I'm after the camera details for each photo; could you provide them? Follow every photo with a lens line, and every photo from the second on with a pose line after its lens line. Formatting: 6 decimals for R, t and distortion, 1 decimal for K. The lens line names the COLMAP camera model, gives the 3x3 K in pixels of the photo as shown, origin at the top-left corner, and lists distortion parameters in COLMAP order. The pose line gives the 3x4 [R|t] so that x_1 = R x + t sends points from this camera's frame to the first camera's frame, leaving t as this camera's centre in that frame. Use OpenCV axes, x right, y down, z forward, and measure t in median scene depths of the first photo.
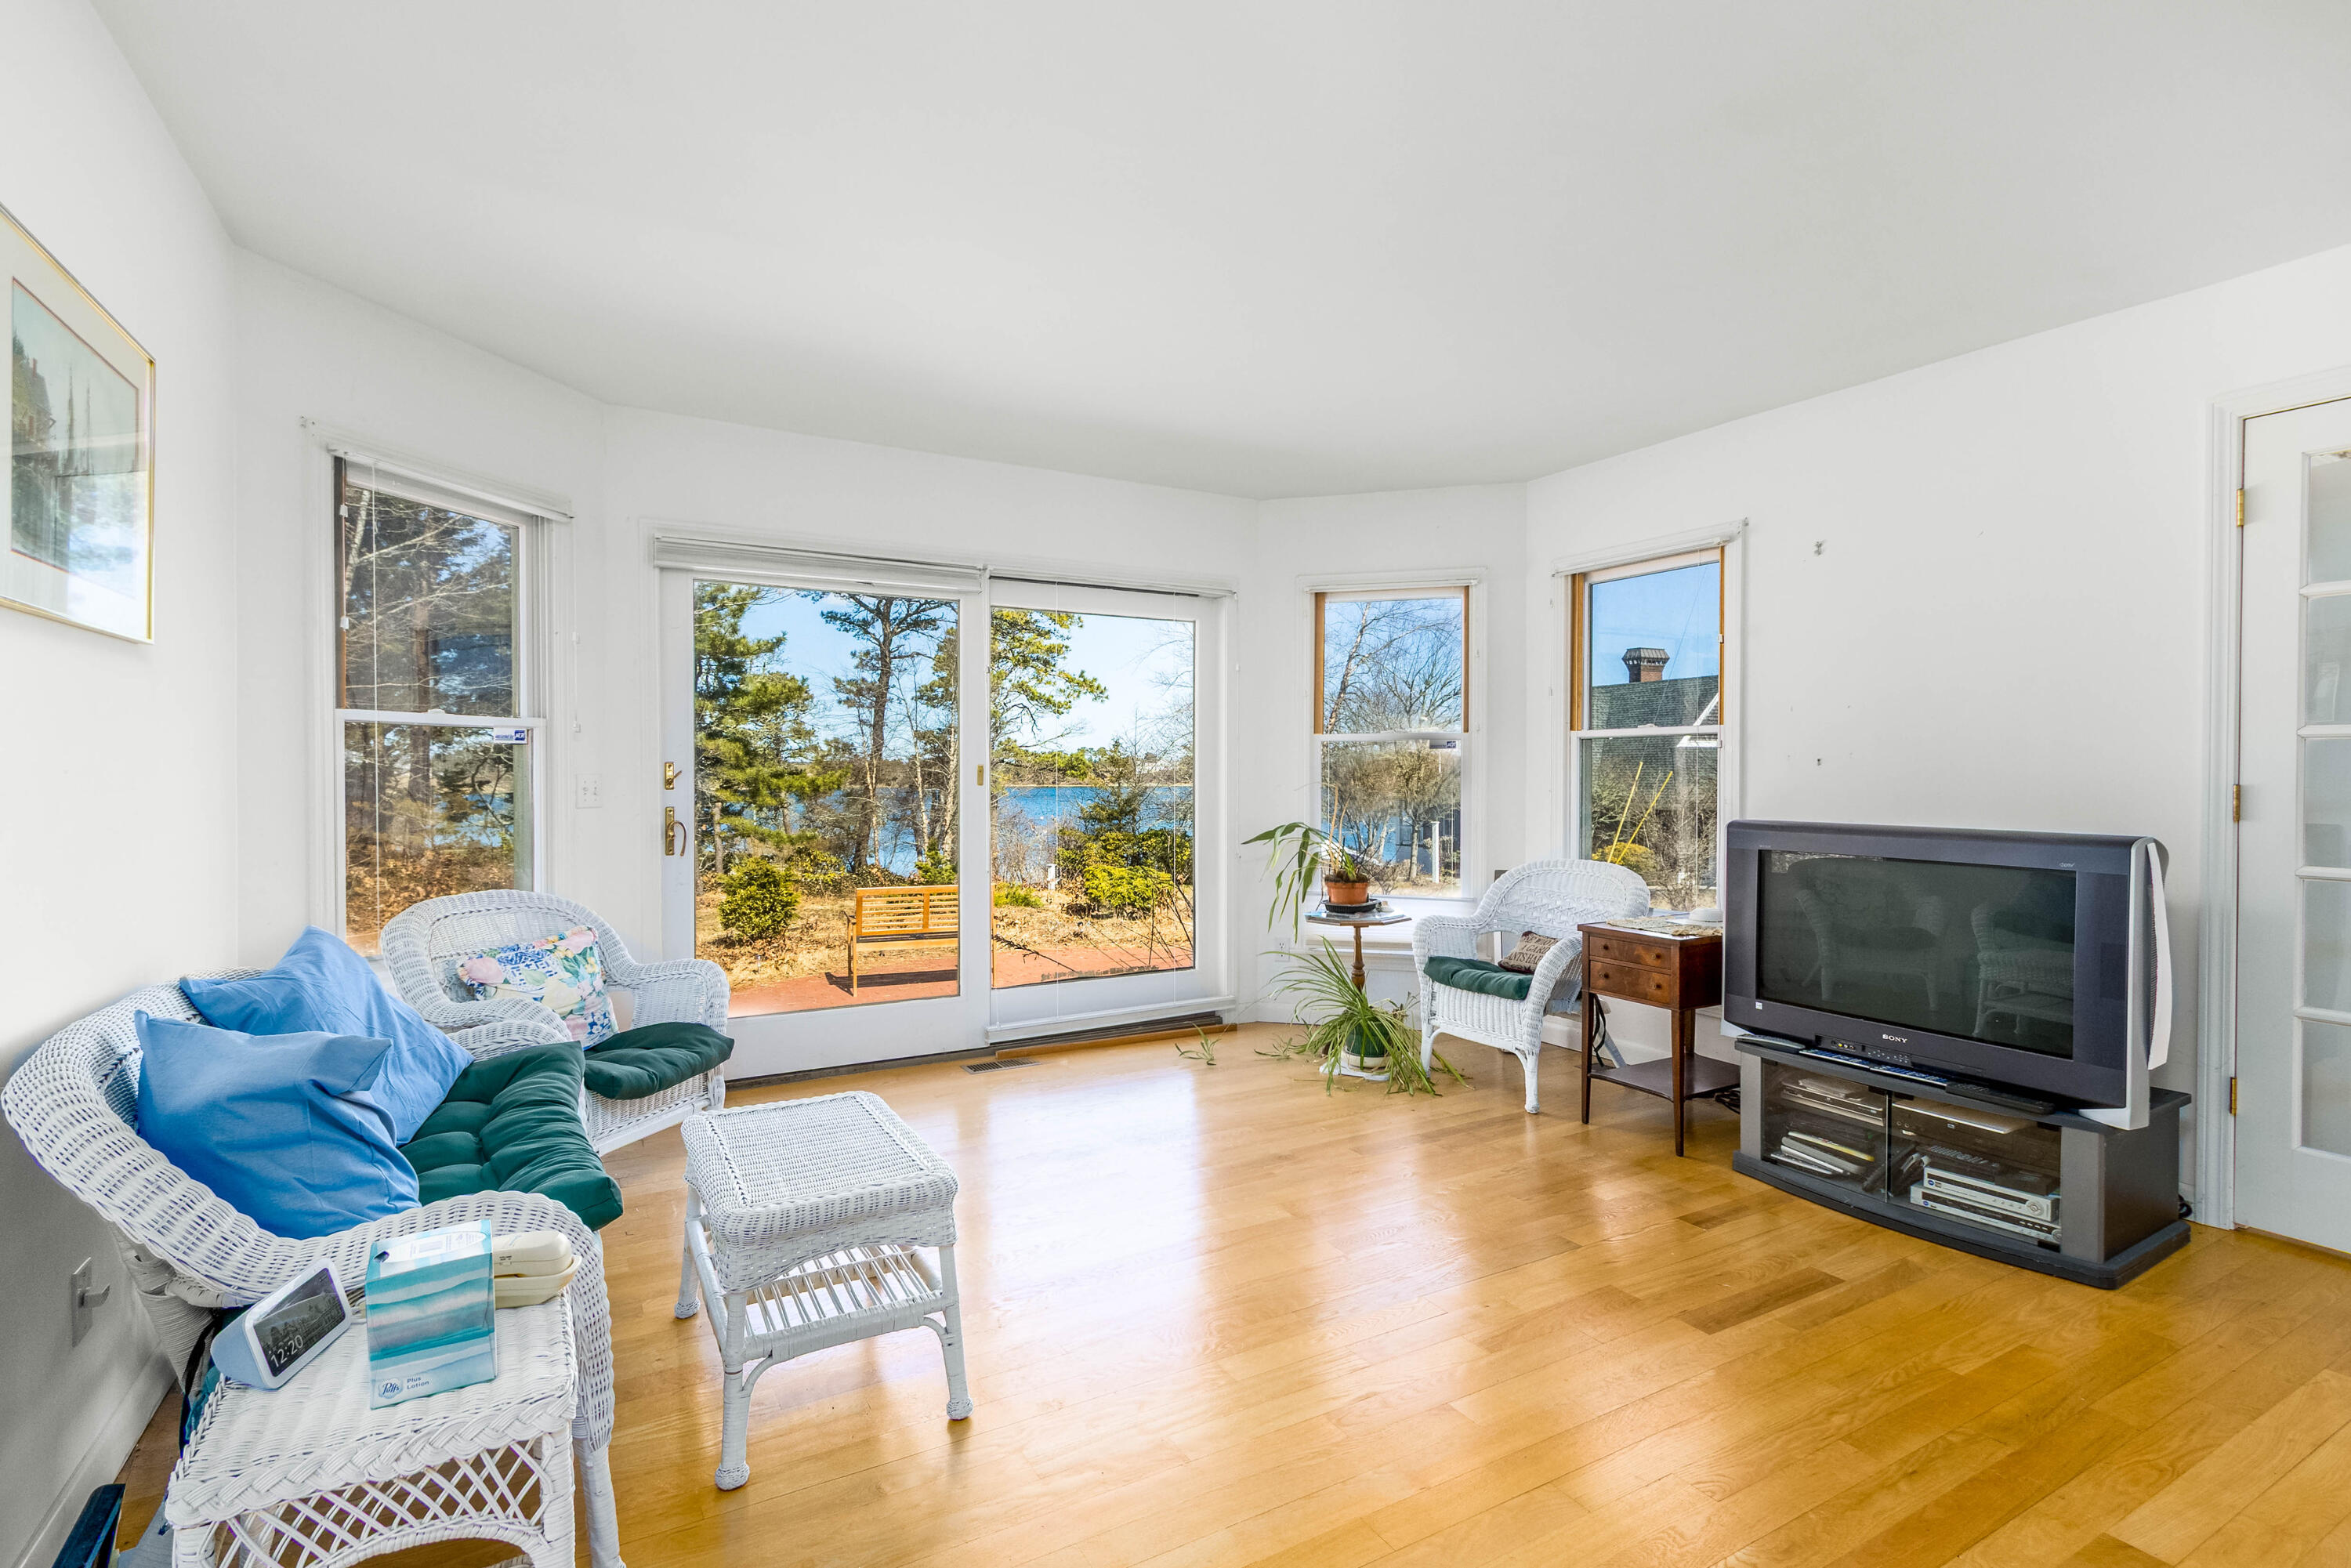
lens RADIAL K [[1089.1, 0, 1172.0], [0, 1089.1, 792.1], [0, 0, 1]] dist [0.007679, -0.001018]
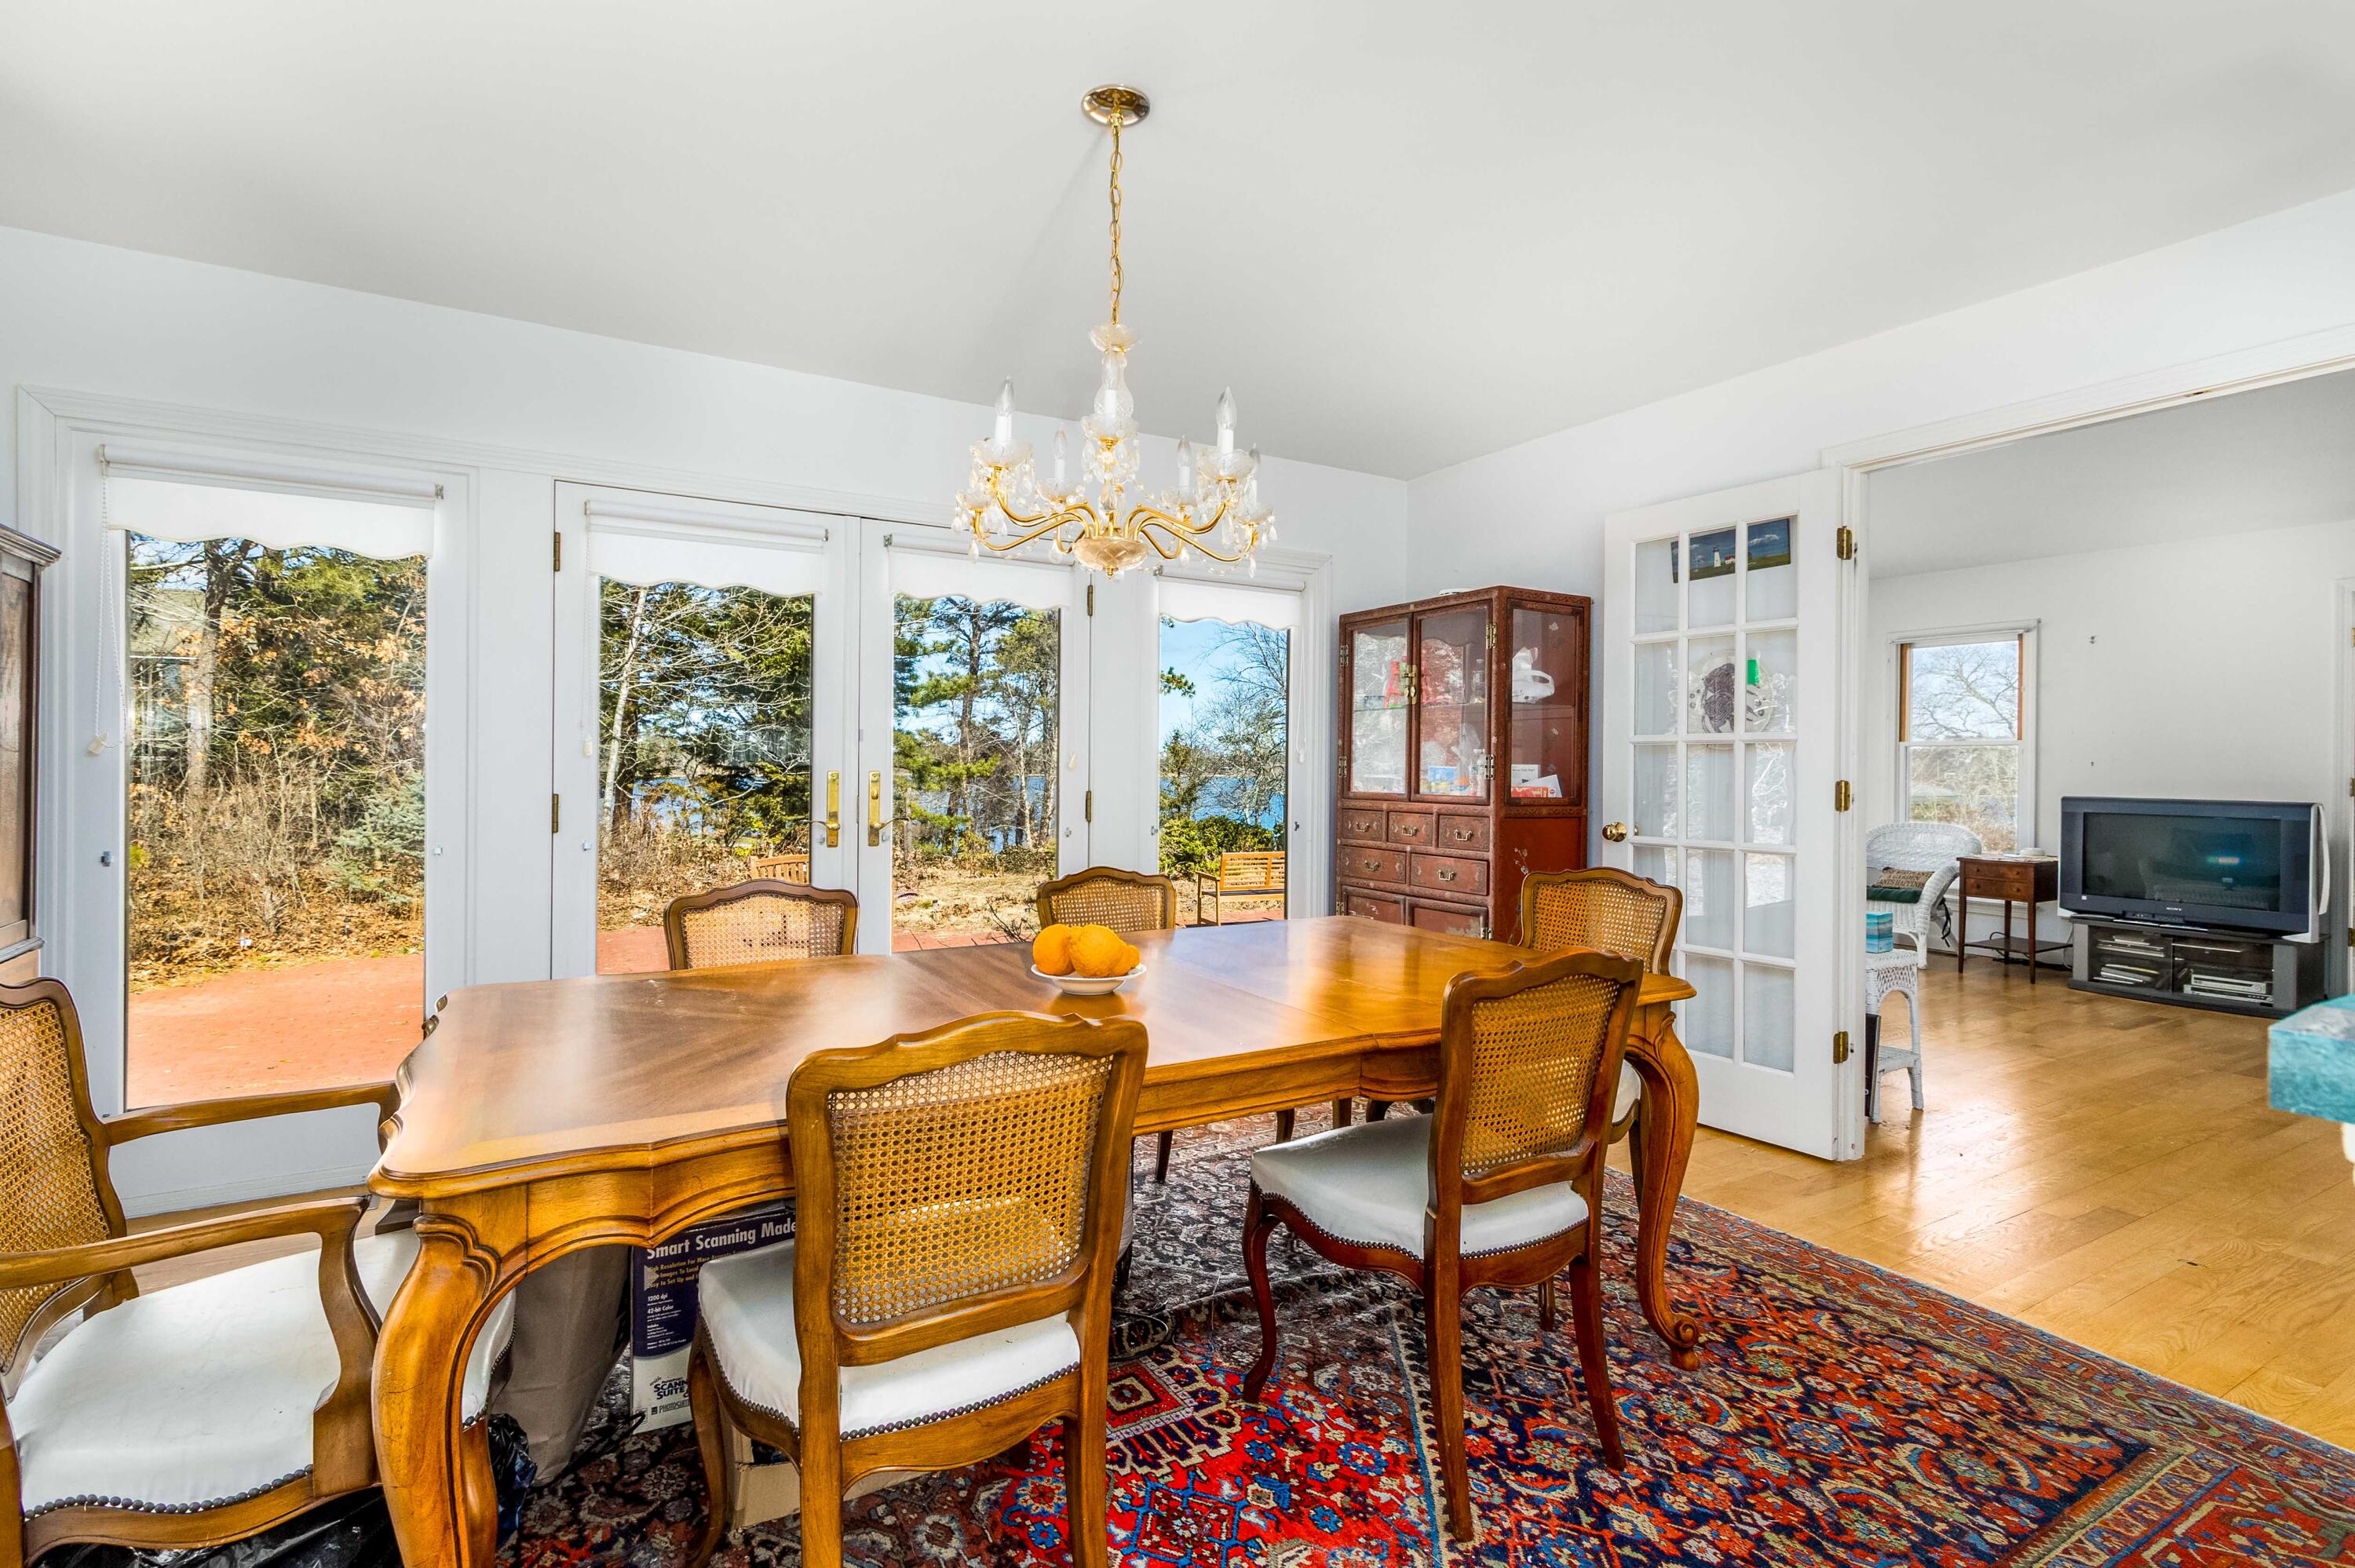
lens RADIAL K [[1092.3, 0, 1175.7], [0, 1092.3, 768.1], [0, 0, 1]] dist [0.003617, -0.000356]
pose [[0.999951, 0.006378, 0.007630, -0.868539], [-0.006276, 0.999892, -0.013268, 0.010856], [-0.007714, 0.013220, 0.999883, -0.716559]]
